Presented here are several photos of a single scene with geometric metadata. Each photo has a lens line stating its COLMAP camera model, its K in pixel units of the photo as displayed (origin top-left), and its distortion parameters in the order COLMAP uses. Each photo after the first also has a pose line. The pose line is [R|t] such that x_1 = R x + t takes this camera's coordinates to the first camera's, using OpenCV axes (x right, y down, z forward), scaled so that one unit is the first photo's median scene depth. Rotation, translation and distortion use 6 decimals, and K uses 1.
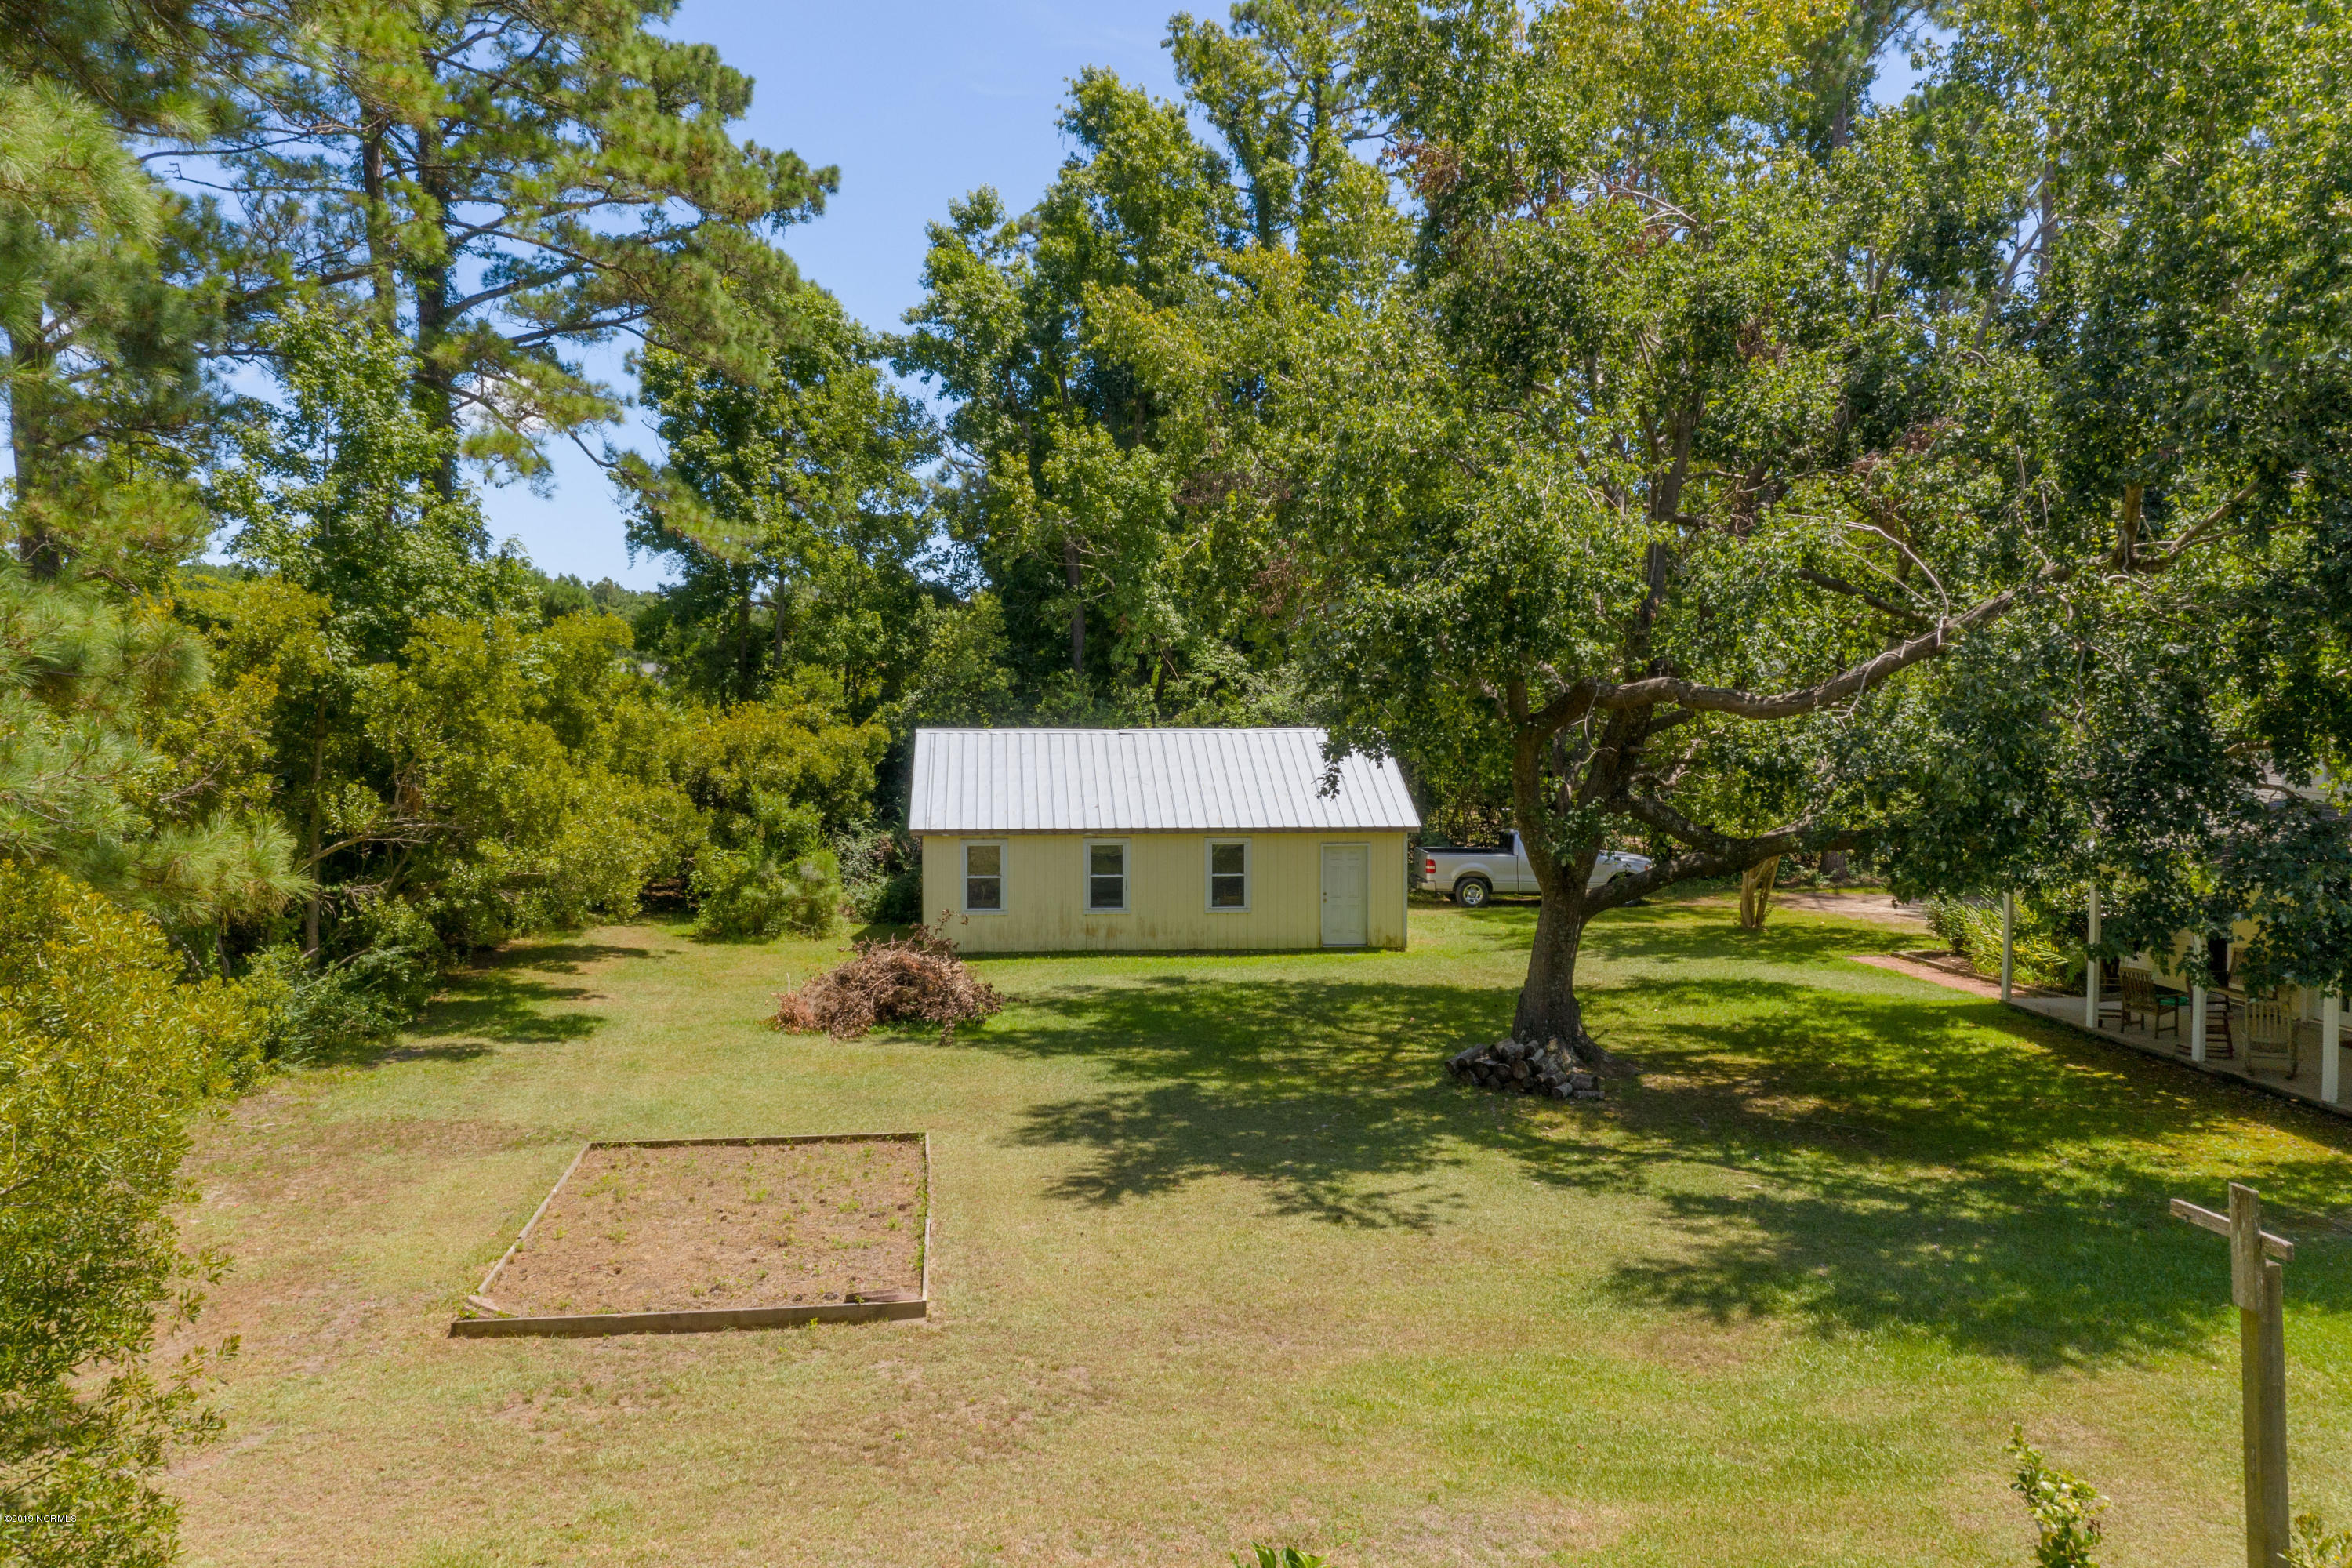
lens RADIAL K [[1880.1, 0, 1176.0], [0, 1880.1, 784.0], [0, 0, 1]] dist [0.066455, 0.007937]
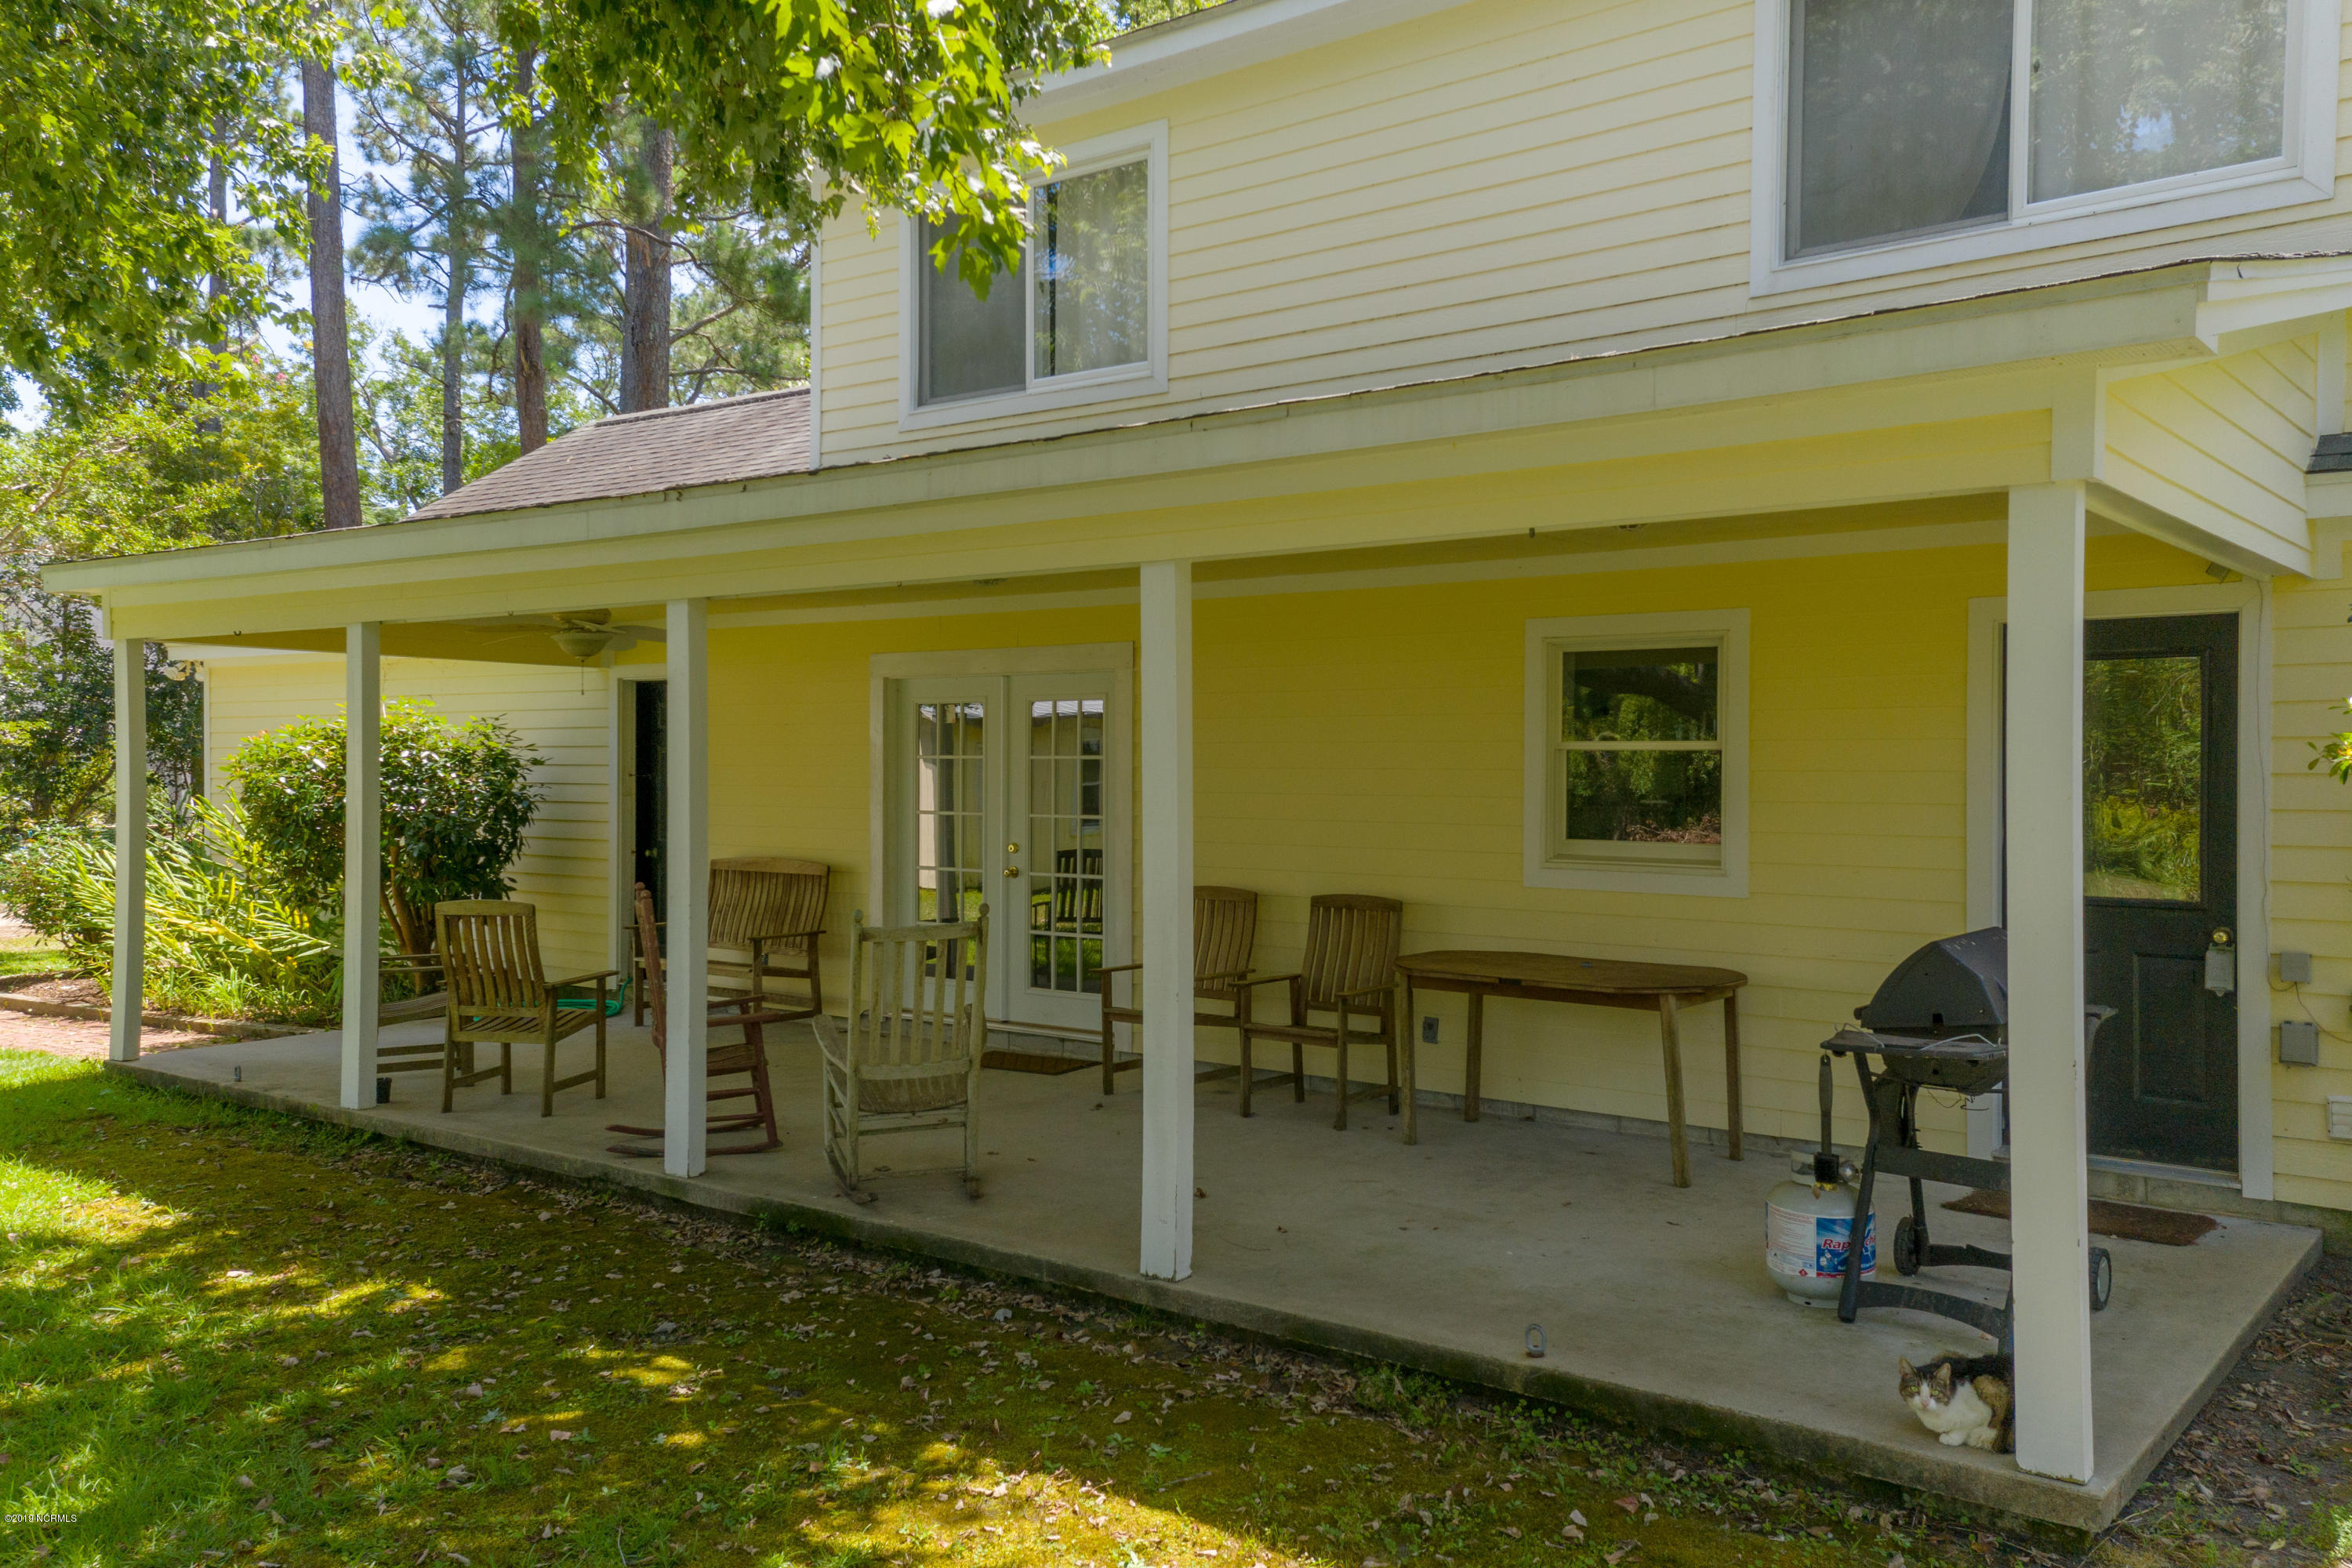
lens RADIAL K [[1880.1, 0, 1176.0], [0, 1880.1, 784.0], [0, 0, 1]] dist [0.066455, 0.007937]
pose [[0.692310, -0.003813, 0.721590, 0.352392], [0.037884, 0.998799, -0.031069, 0.090649], [-0.720605, 0.048847, 0.691623, 0.695649]]
